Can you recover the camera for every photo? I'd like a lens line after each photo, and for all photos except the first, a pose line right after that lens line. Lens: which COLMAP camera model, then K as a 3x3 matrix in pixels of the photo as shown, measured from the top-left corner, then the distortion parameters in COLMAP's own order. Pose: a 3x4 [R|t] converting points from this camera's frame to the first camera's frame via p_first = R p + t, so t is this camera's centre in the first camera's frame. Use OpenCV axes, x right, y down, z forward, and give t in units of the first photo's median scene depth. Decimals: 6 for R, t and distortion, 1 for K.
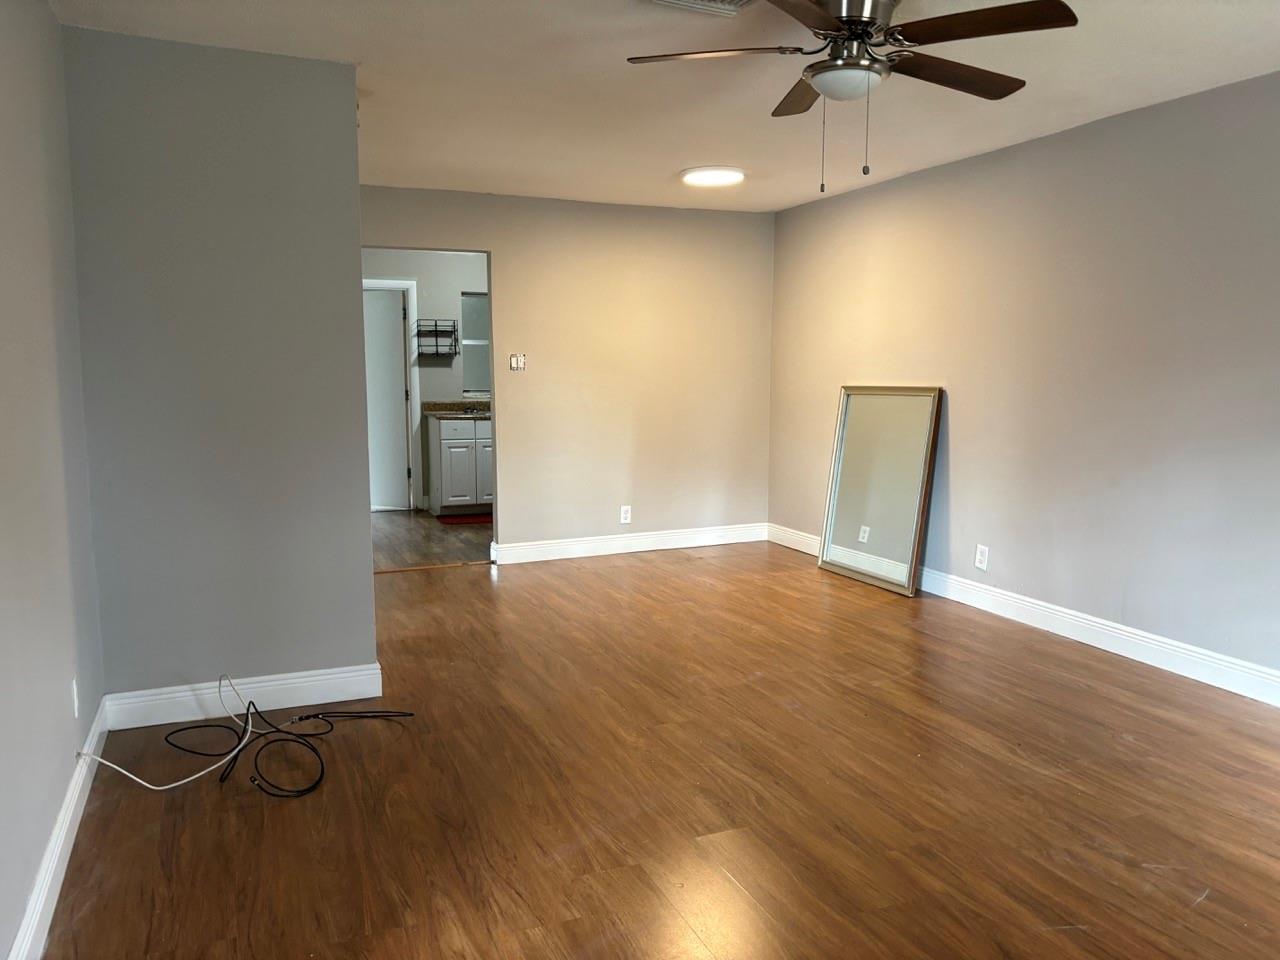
lens RADIAL K [[976.6, 0, 646.2], [0, 976.6, 466.2], [0, 0, 1]] dist [0.066222, -0.067285]
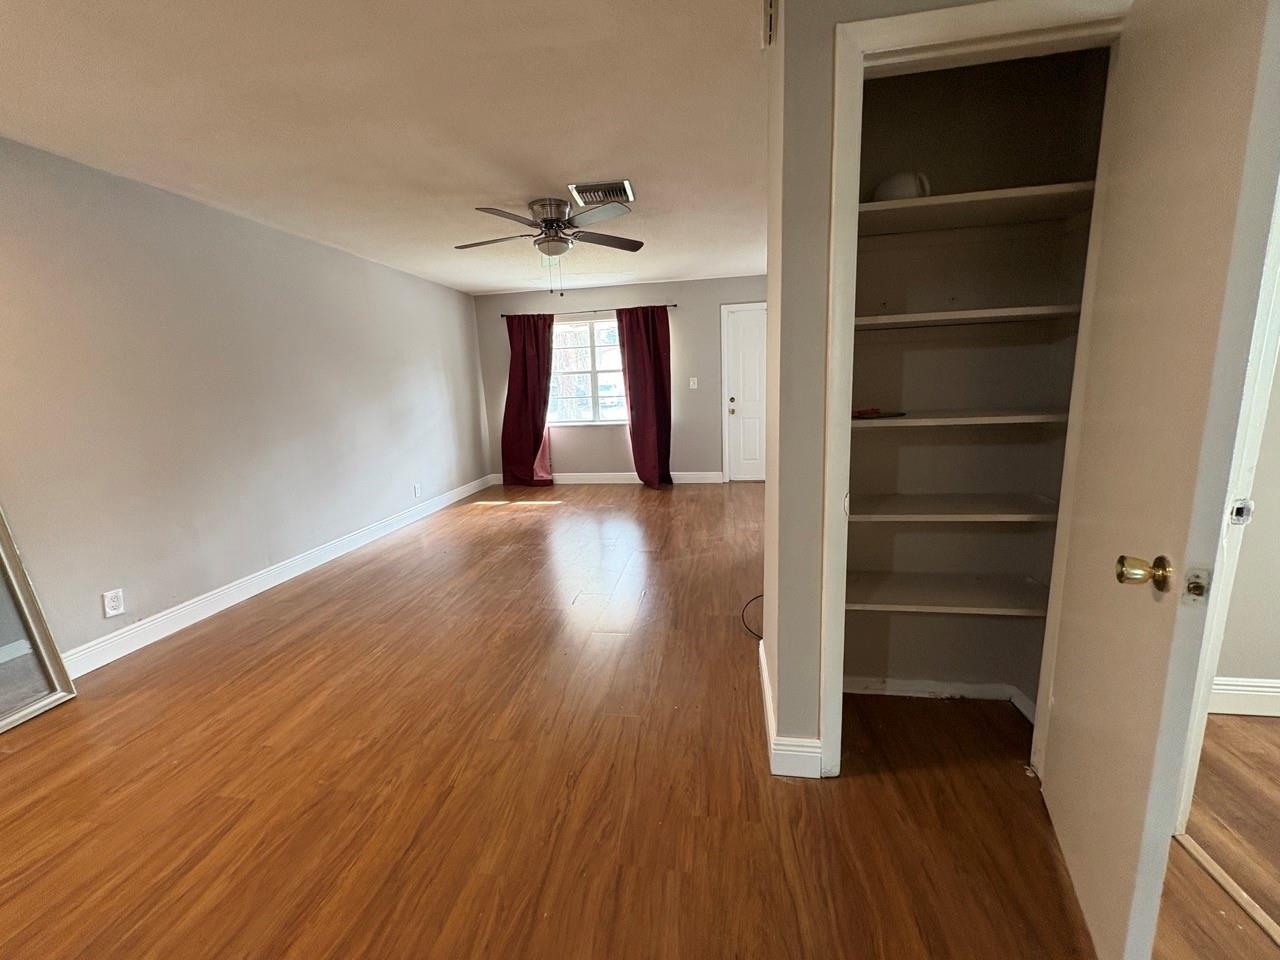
lens RADIAL K [[511.2, 0, 633.5], [0, 511.2, 473.2], [0, 0, 1]] dist [-0.002385, 0.000603]
pose [[-0.843375, -0.057421, 0.534249, -0.426275], [0.097821, 0.961251, 0.257736, -0.134094], [-0.528347, 0.269629, -0.805078, 1.426259]]
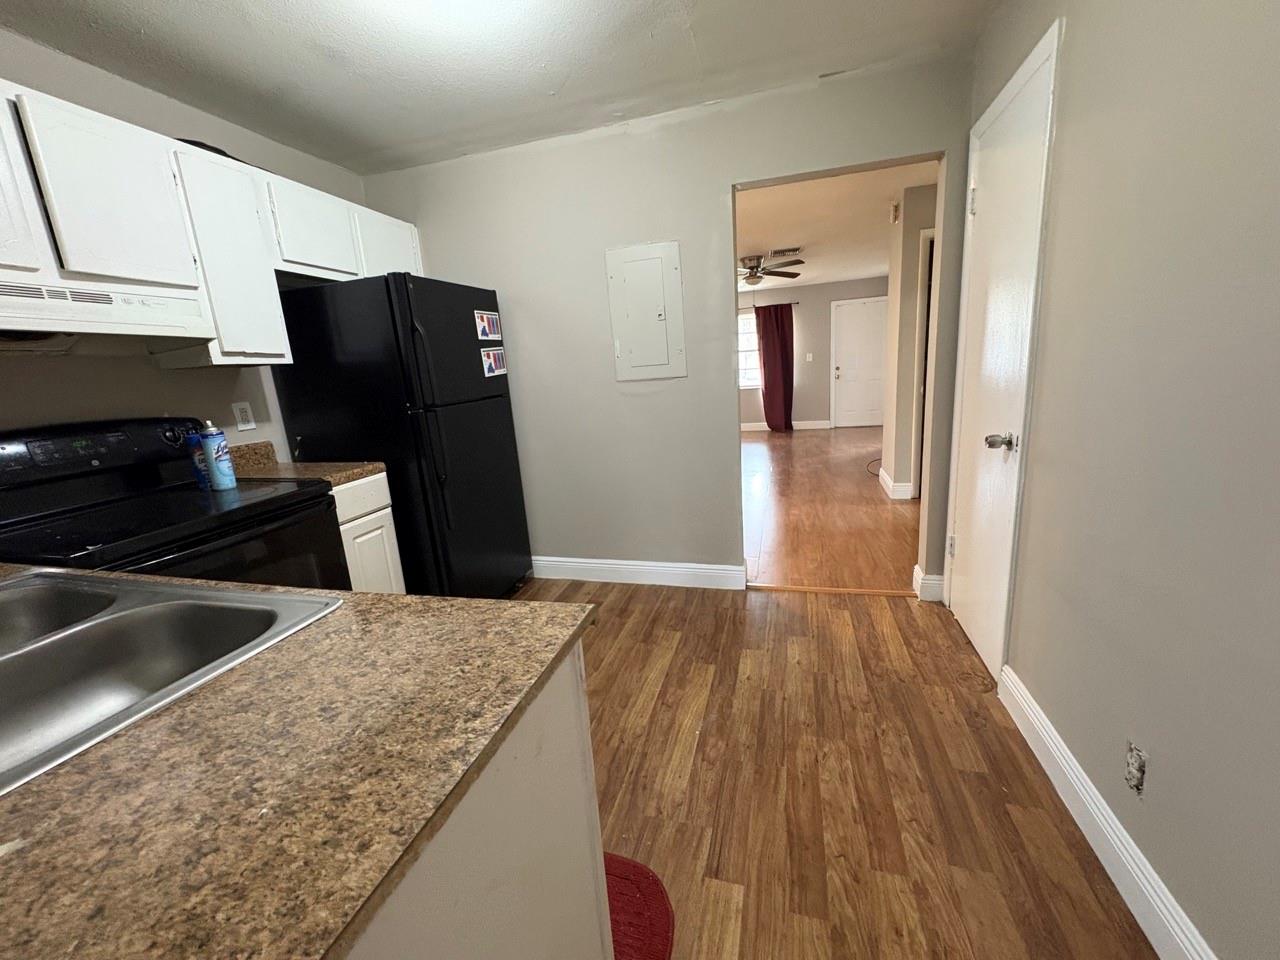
lens RADIAL K [[511.2, 0, 642.7], [0, 511.2, 479.1], [0, 0, 1]] dist [-0.002385, 0.000603]
pose [[-0.777182, -0.078006, 0.624422, -0.648597], [0.133487, 0.949268, 0.284732, -0.228587], [-0.614954, 0.304641, -0.727341, 2.486546]]
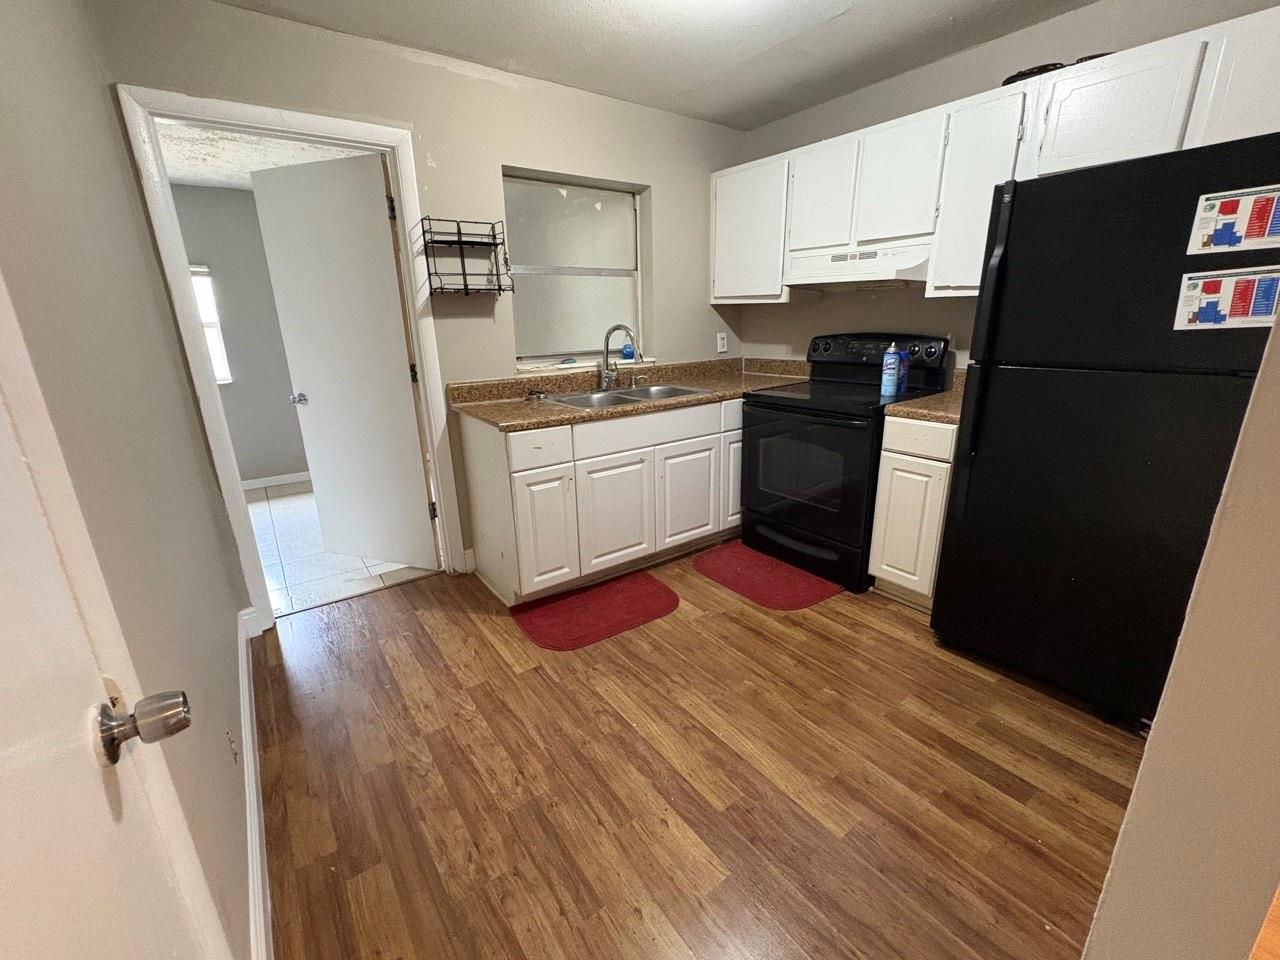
lens RADIAL K [[550.0, 0, 637.5], [0, 550.0, 476.6], [0, 0, 1]] dist [0.003358, 0.000864]
pose [[0.975191, -0.081486, 0.205821, -0.486381], [0.041053, 0.980228, 0.193568, -0.178084], [-0.217524, -0.180316, 0.959255, 1.718961]]
